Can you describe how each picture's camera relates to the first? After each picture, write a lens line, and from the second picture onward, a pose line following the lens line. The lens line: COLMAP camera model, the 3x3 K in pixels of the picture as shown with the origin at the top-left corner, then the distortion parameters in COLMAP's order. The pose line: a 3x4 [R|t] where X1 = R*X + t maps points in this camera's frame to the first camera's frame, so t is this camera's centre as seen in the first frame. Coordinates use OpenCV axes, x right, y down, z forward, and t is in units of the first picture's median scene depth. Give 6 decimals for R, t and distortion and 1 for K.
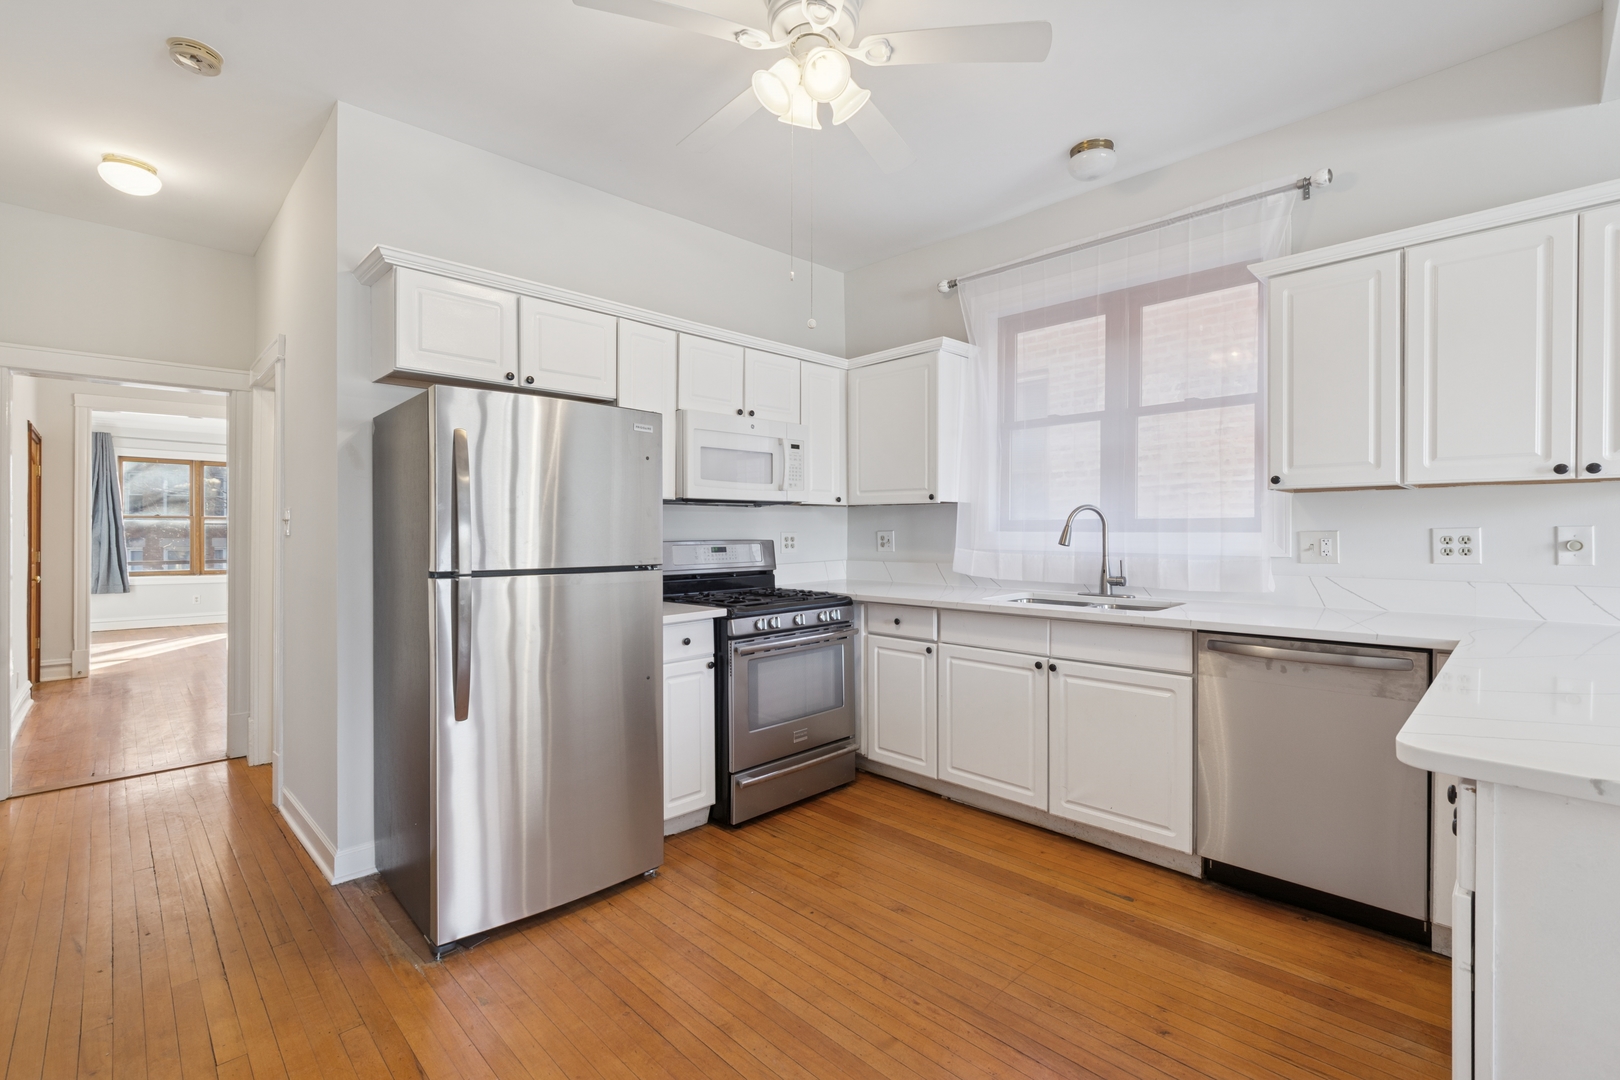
lens RADIAL K [[719.0, 0, 817.2], [0, 719.0, 538.8], [0, 0, 1]] dist [0.003287, -0.001963]
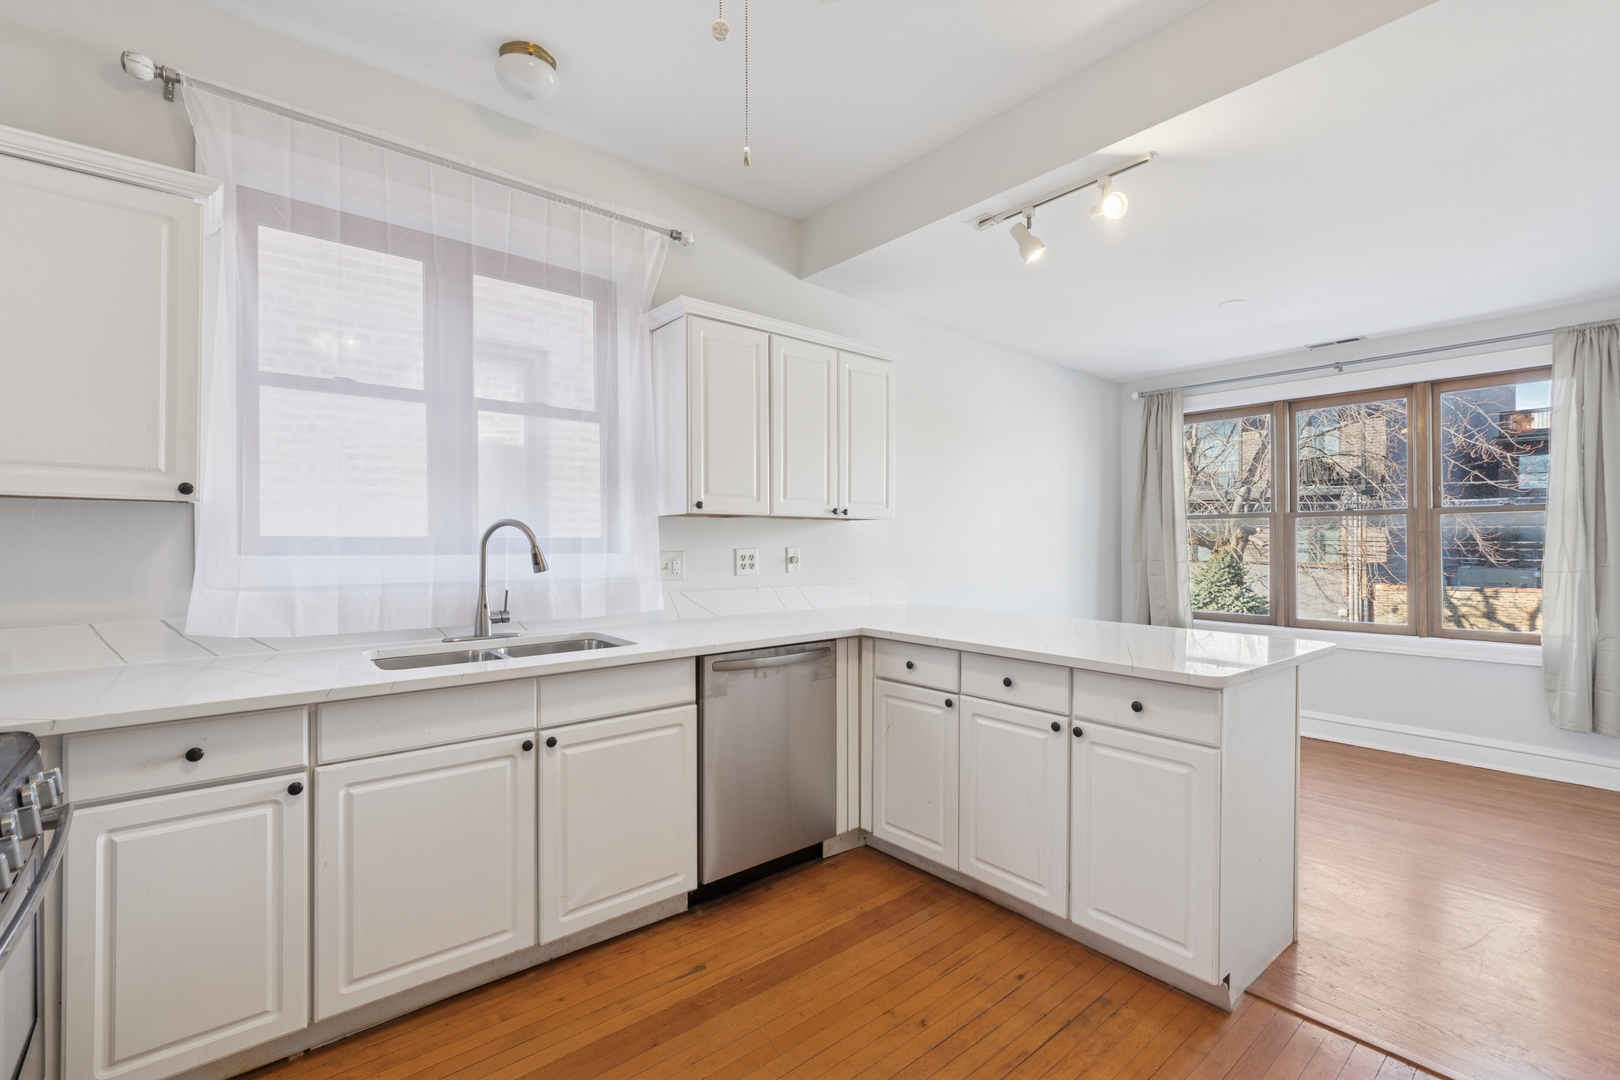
lens RADIAL K [[719.0, 0, 803.9], [0, 719.0, 544.2], [0, 0, 1]] dist [0.003287, -0.001963]
pose [[0.089347, -0.002238, 0.995998, -0.409961], [0.010831, 0.999941, 0.001275, -0.022128], [-0.995942, 0.010674, 0.089366, 0.730344]]
